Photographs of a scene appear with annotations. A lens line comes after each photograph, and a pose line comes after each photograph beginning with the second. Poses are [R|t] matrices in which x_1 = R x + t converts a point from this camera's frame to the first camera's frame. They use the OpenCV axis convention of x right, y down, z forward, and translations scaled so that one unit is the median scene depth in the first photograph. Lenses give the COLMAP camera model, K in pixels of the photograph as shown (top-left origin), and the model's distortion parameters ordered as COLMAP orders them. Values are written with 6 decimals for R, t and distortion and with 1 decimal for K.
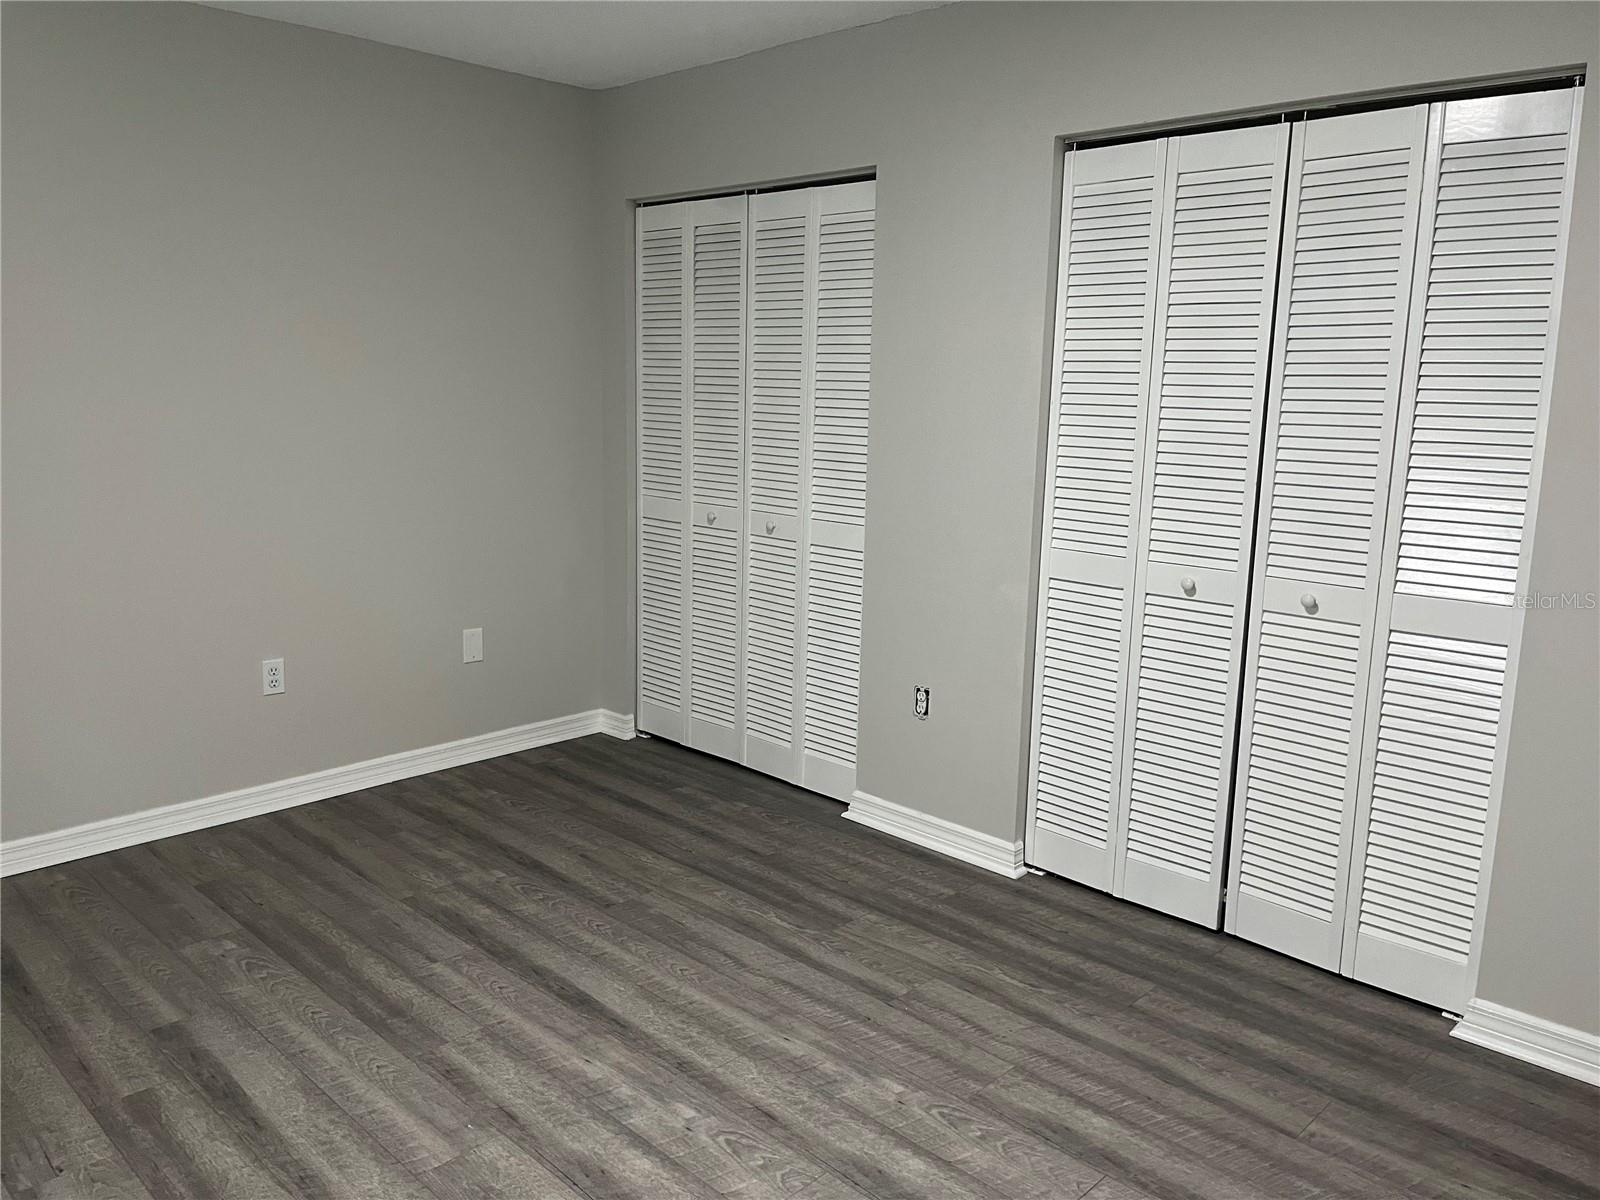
lens RADIAL K [[1209.7, 0, 790.5], [0, 1209.7, 598.3], [0, 0, 1]] dist [0.041073, -0.032505]
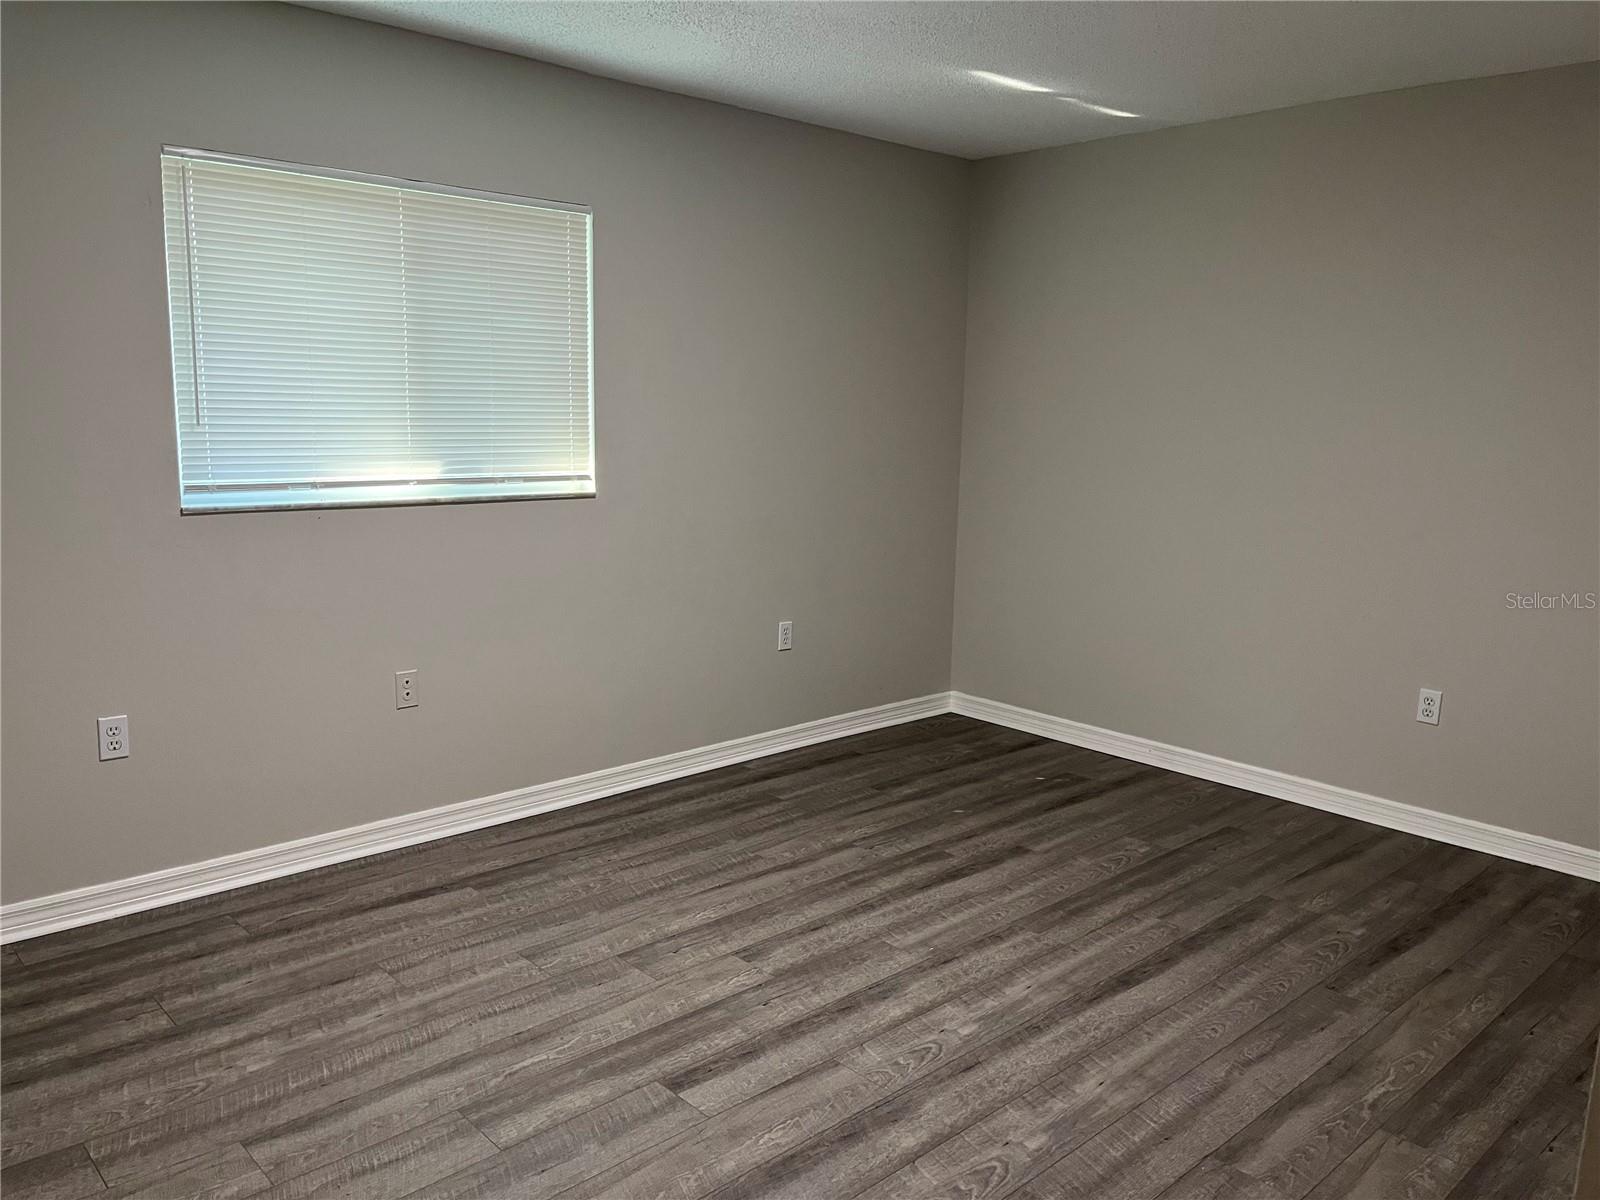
lens RADIAL K [[1209.7, 0, 804.9], [0, 1209.7, 599.6], [0, 0, 1]] dist [0.041073, -0.032505]
pose [[-0.034736, 0.150527, -0.987995, 0.828801], [-0.206104, 0.966262, 0.154462, -0.101989], [0.977913, 0.208995, -0.002539, 0.630797]]
